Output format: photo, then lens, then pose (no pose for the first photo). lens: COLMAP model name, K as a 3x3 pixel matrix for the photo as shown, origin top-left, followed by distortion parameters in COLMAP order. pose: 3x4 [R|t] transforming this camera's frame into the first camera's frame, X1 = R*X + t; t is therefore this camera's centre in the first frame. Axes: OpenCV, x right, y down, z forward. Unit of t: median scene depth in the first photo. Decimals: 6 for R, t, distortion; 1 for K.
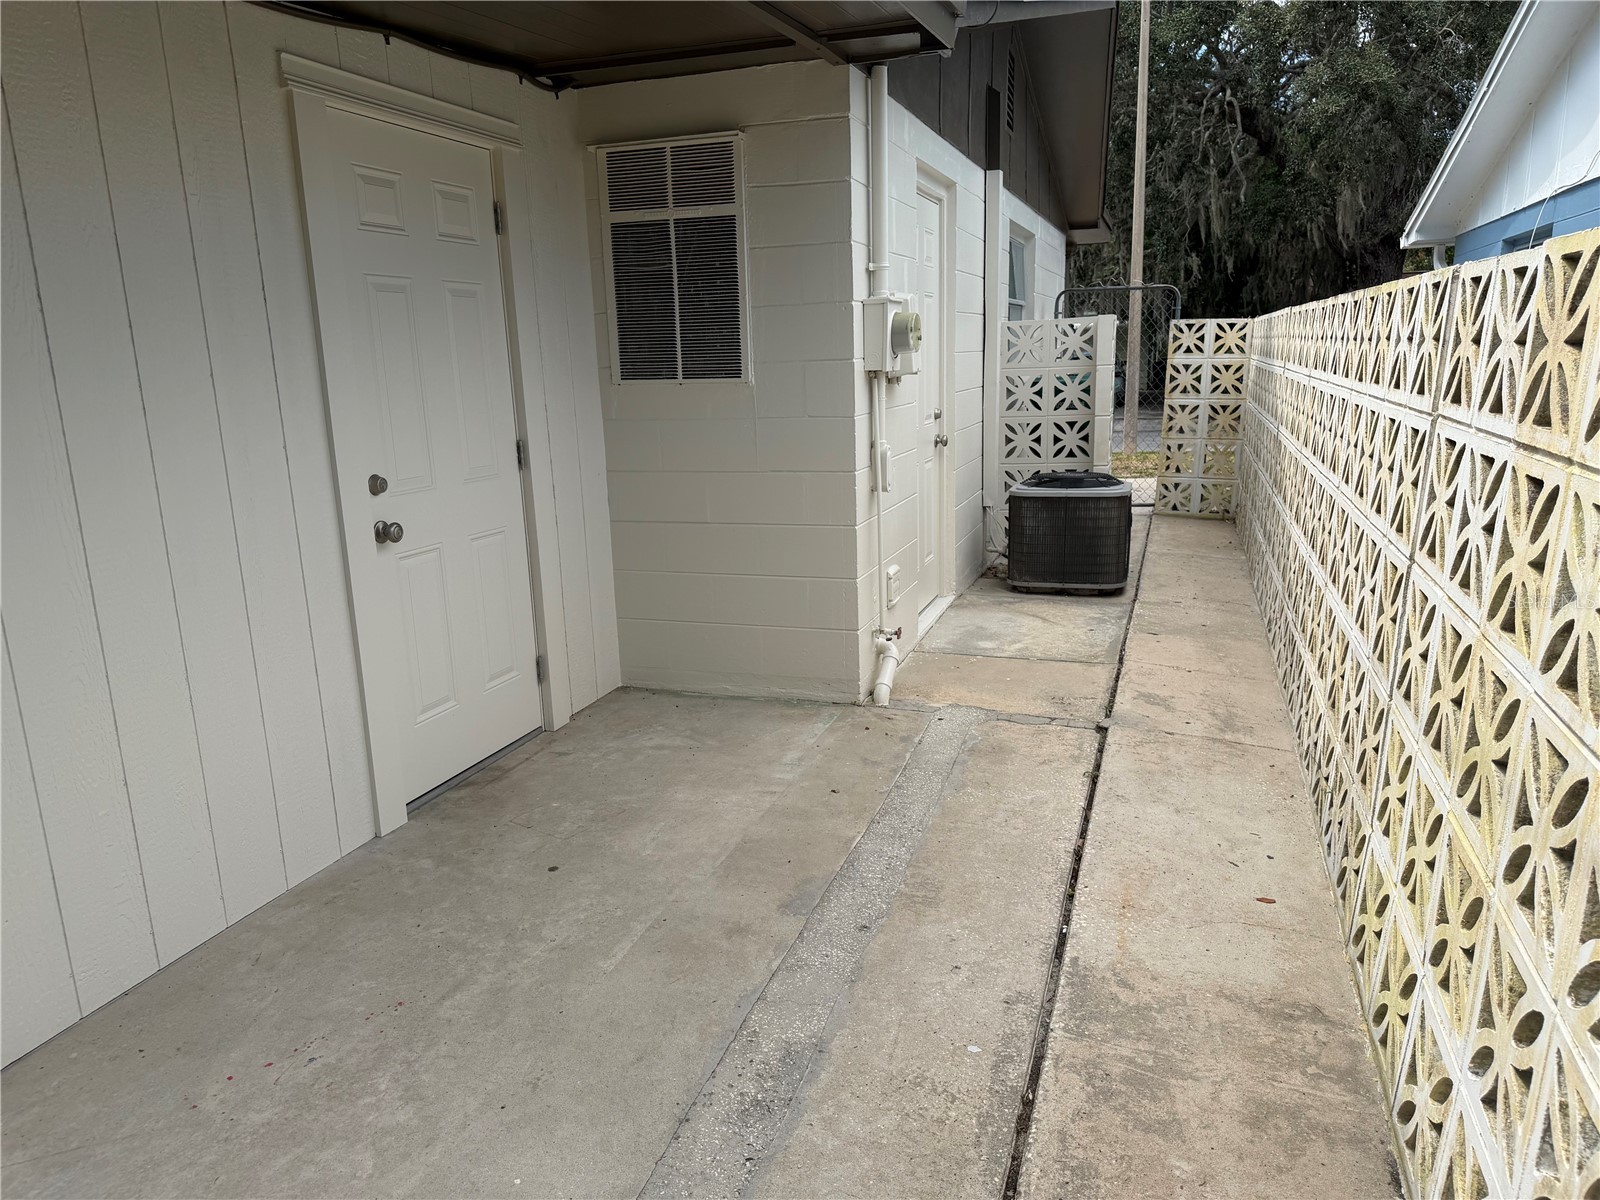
lens RADIAL K [[1129.7, 0, 783.1], [0, 1129.7, 598.1], [0, 0, 1]] dist [0.070183, -0.065683]
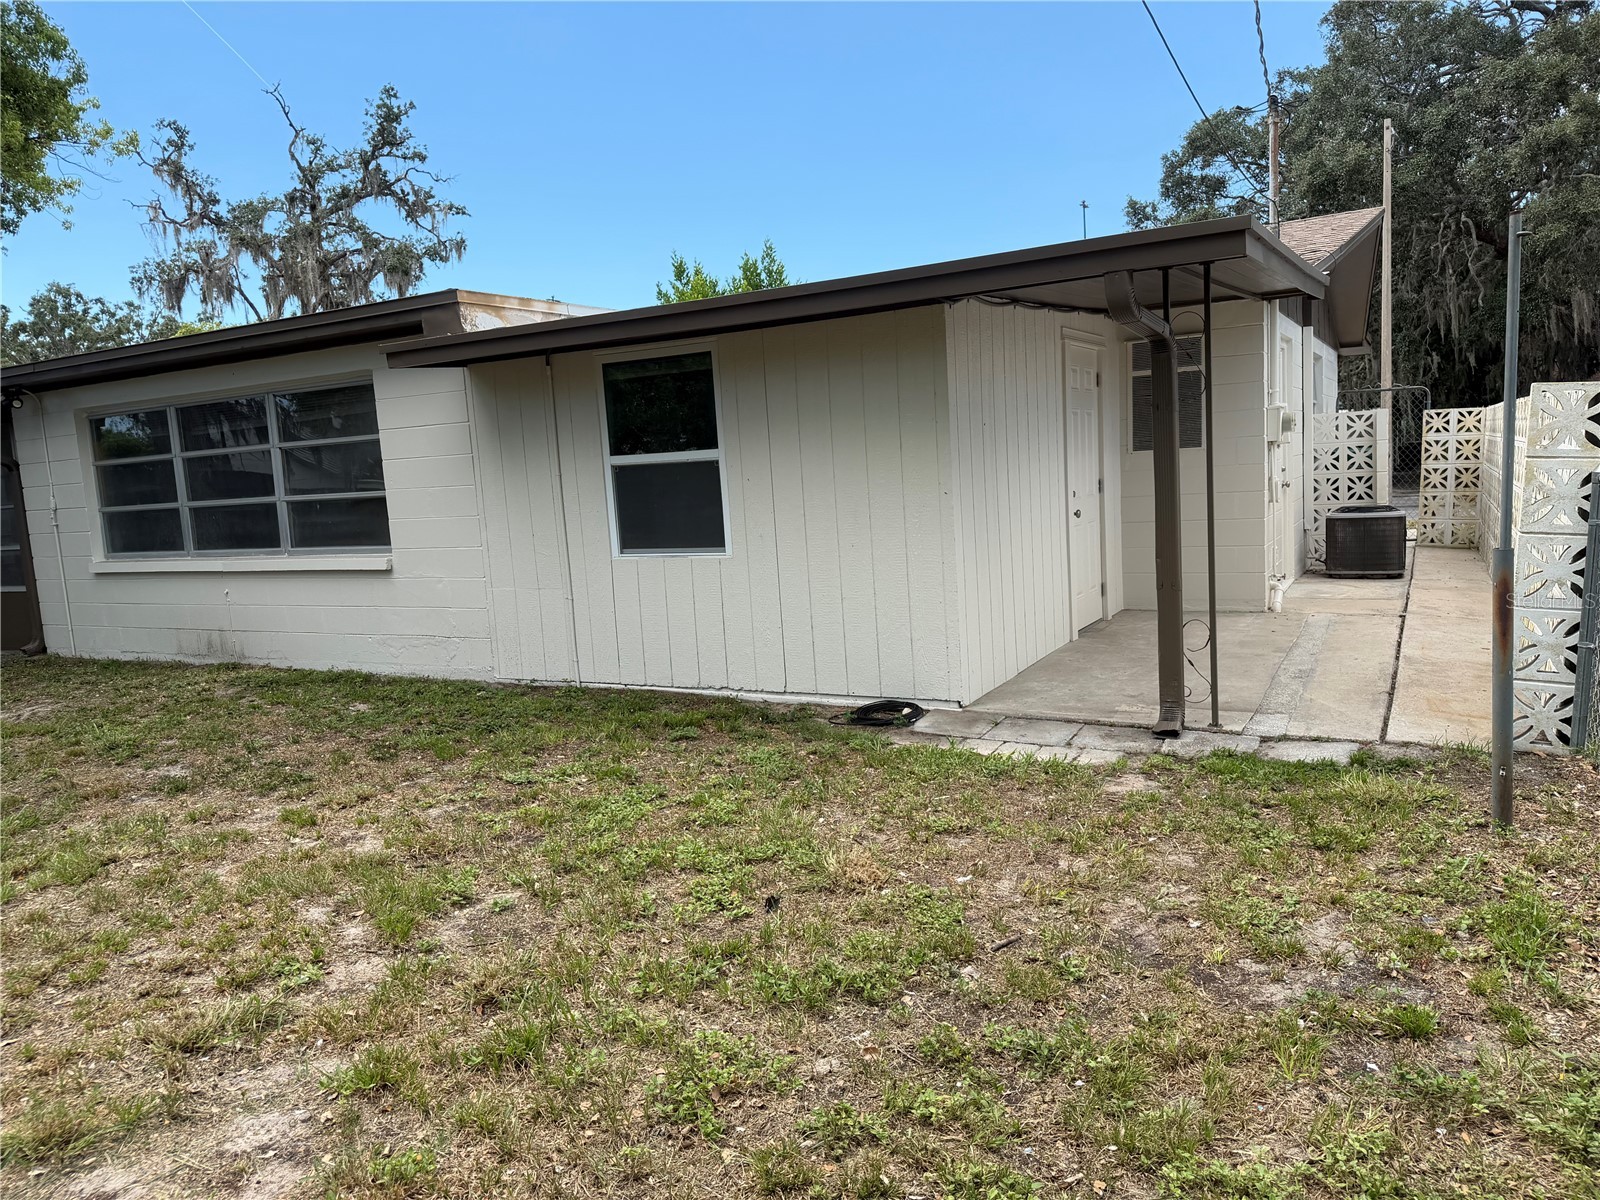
lens RADIAL K [[1129.7, 0, 812.9], [0, 1129.7, 596.3], [0, 0, 1]] dist [0.070183, -0.065683]
pose [[0.987406, -0.006306, -0.158082, -0.196072], [-0.007586, 0.996169, -0.087118, 0.123226], [0.158026, 0.087220, 0.983575, -0.530008]]
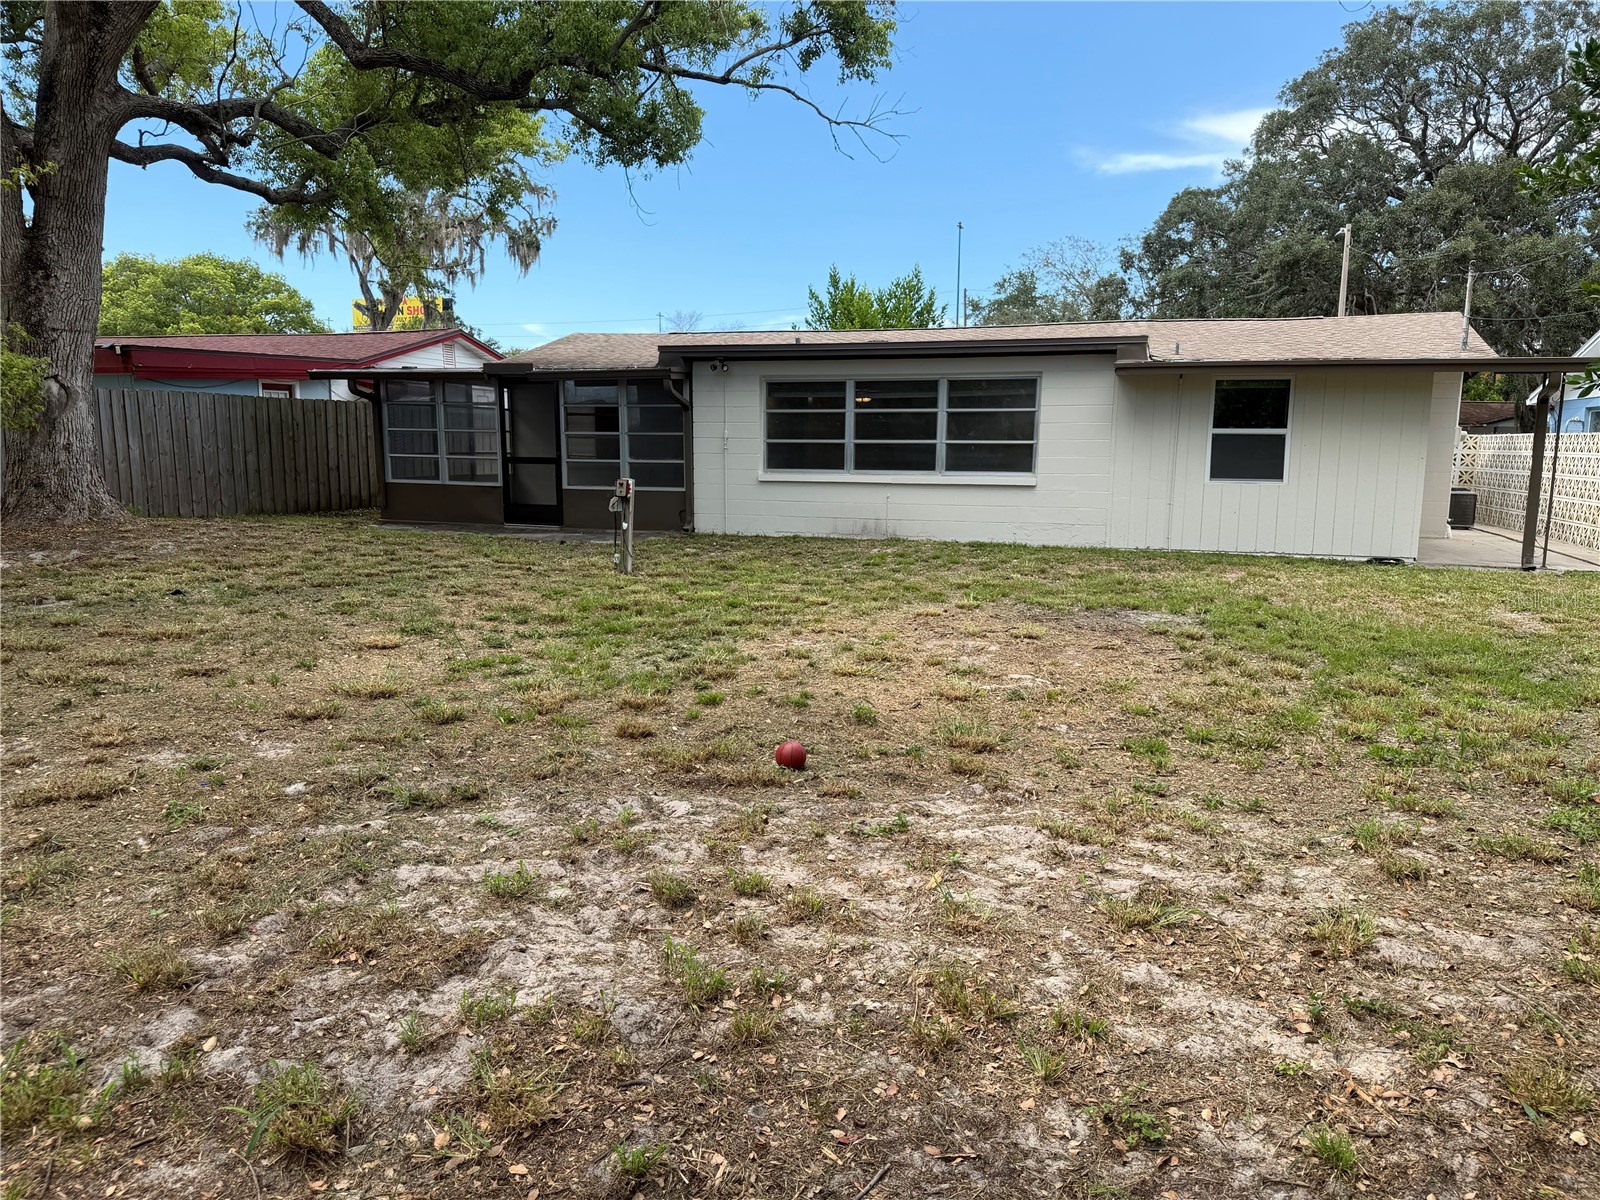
lens RADIAL K [[1129.7, 0, 806.7], [0, 1129.7, 608.6], [0, 0, 1]] dist [0.070183, -0.065683]
pose [[0.998368, 0.038146, 0.042507, -1.038025], [-0.035194, 0.997054, -0.068146, 0.314720], [-0.044981, 0.066538, 0.996769, -1.240465]]
